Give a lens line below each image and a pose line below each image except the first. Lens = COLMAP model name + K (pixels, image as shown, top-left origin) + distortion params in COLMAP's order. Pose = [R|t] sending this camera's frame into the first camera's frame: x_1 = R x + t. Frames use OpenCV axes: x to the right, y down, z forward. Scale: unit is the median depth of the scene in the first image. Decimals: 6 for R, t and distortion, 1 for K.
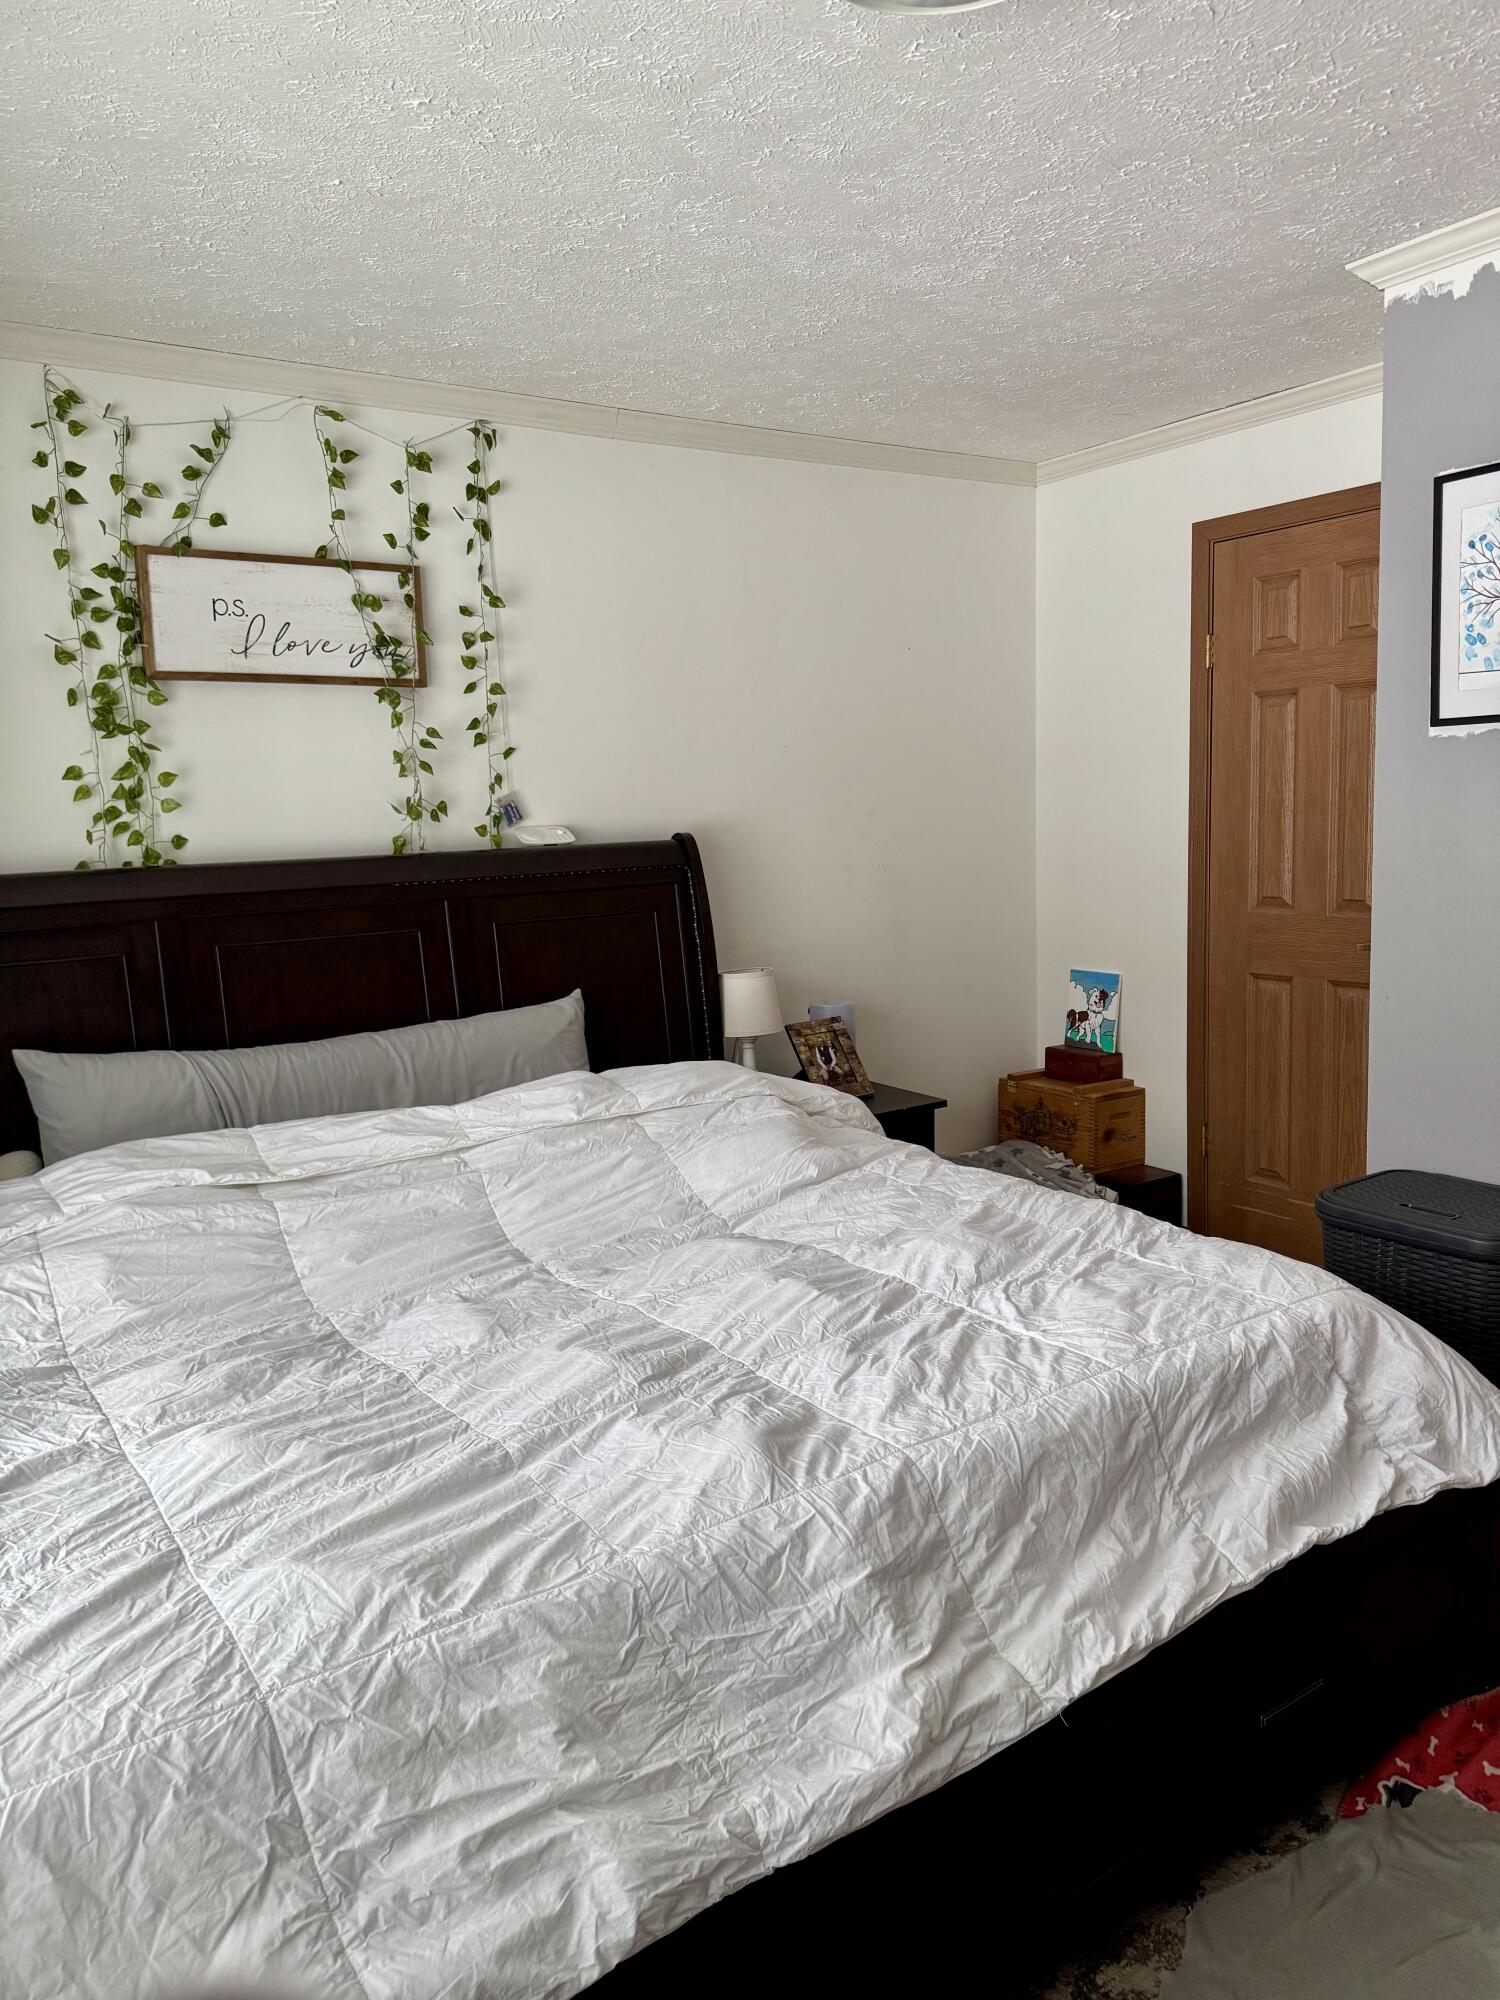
lens RADIAL K [[1406.3, 0, 768.6], [0, 1406.3, 1002.2], [0, 0, 1]] dist [0.093029, -0.126175]
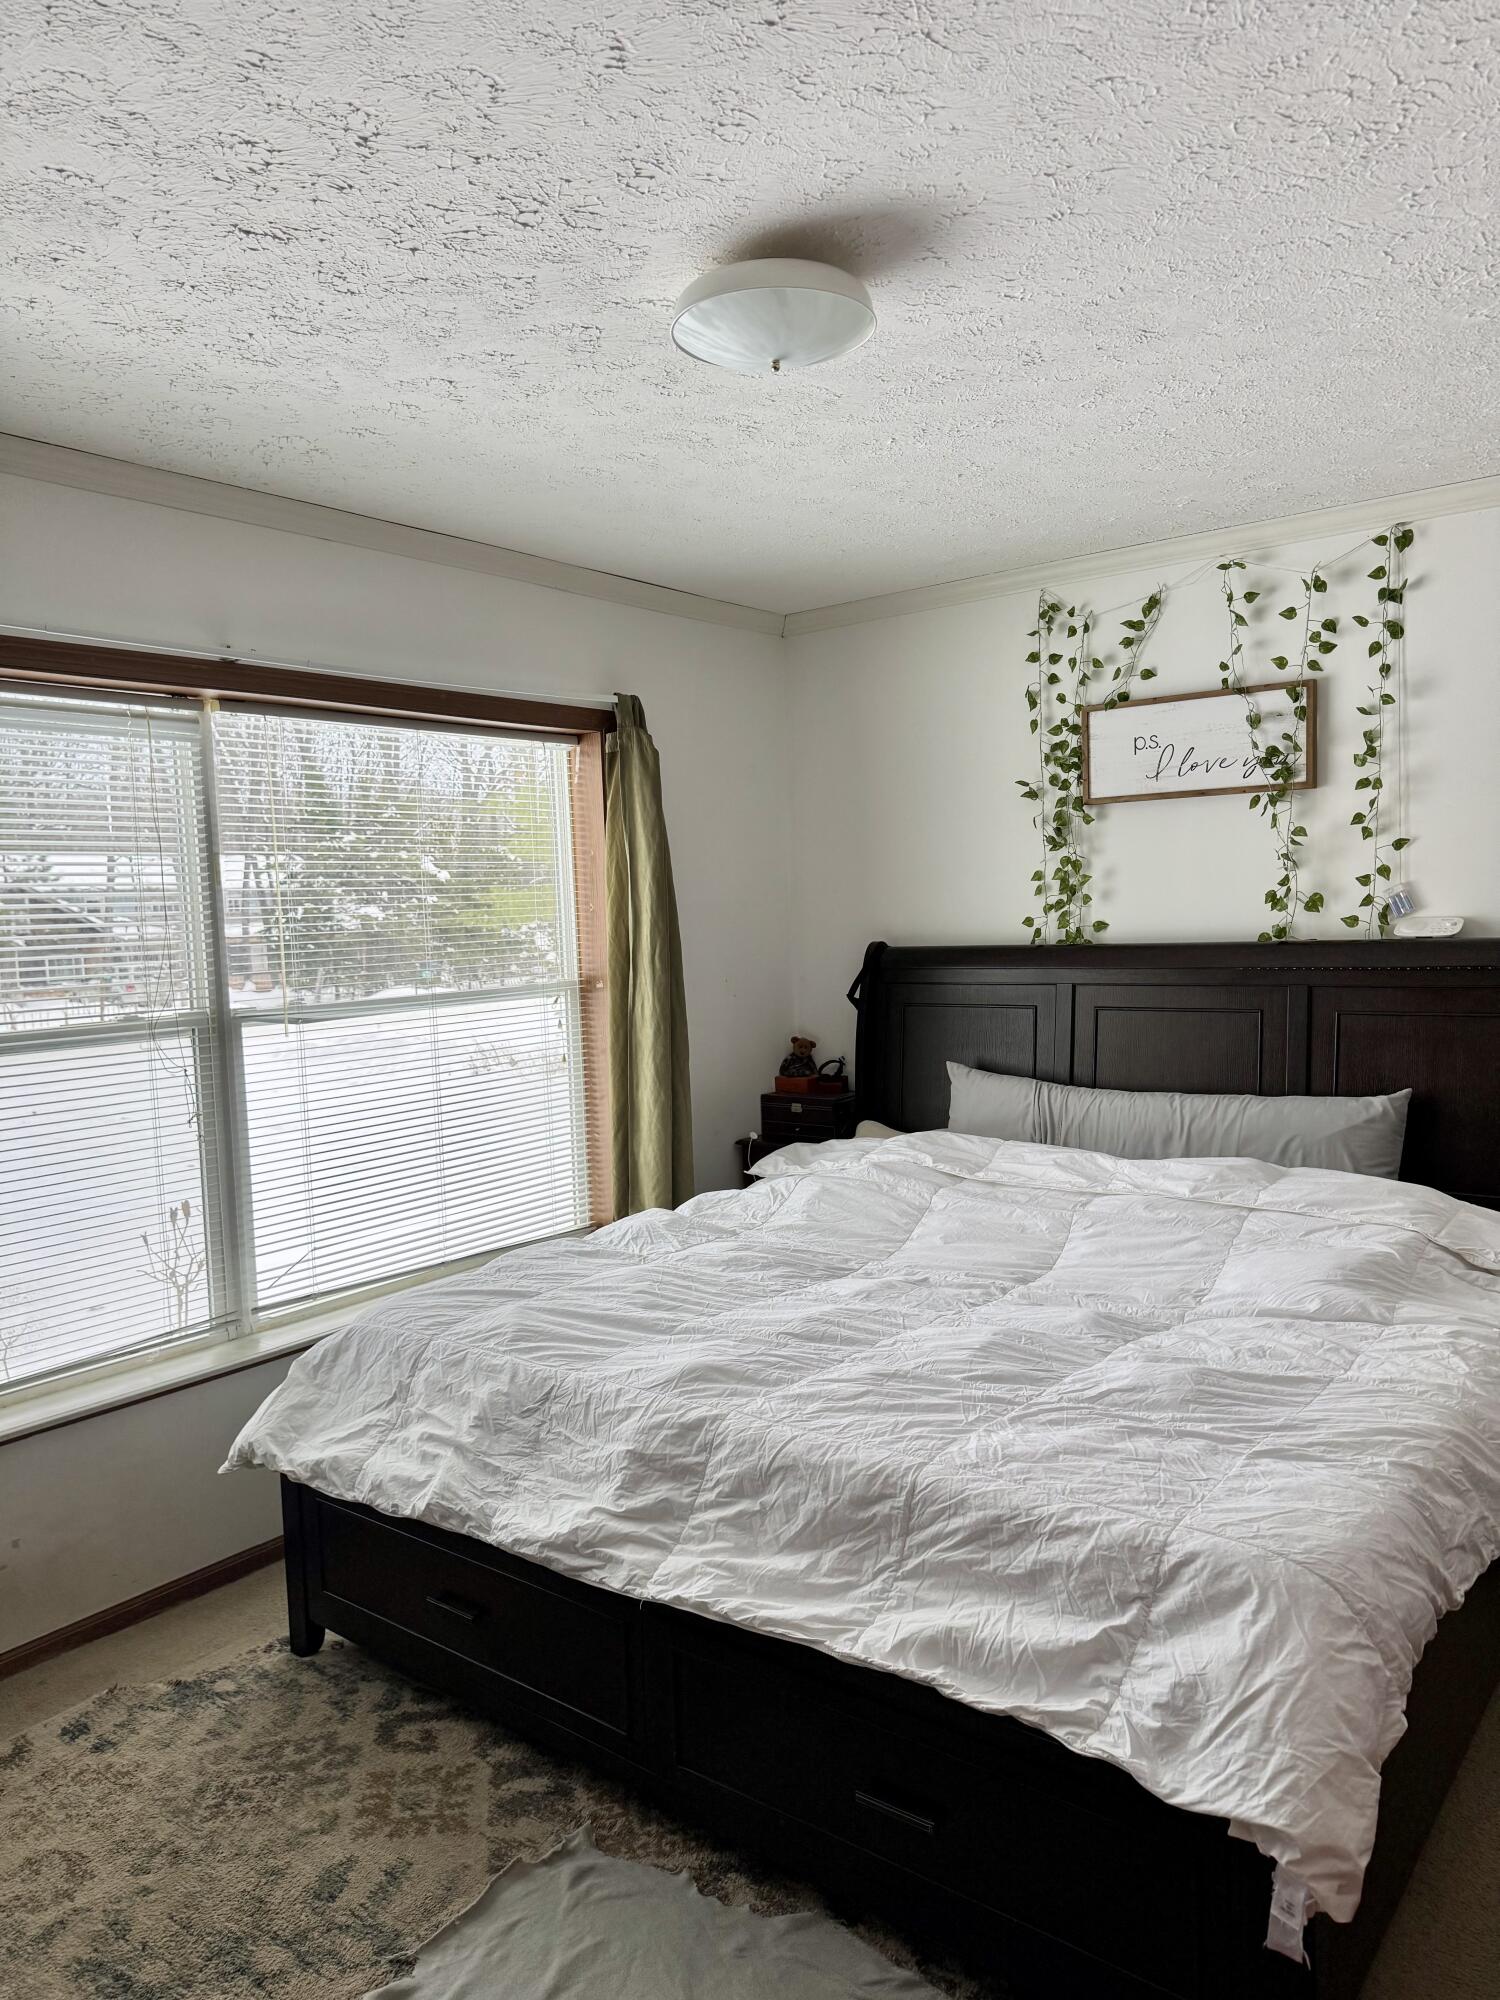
lens RADIAL K [[1406.3, 0, 750.8], [0, 1406.3, 1017.8], [0, 0, 1]] dist [0.093029, -0.126175]
pose [[0.296764, 0.106915, -0.948947, 0.818929], [-0.114568, 0.990522, 0.075770, -0.101049], [0.948053, 0.086233, 0.306201, 0.340556]]
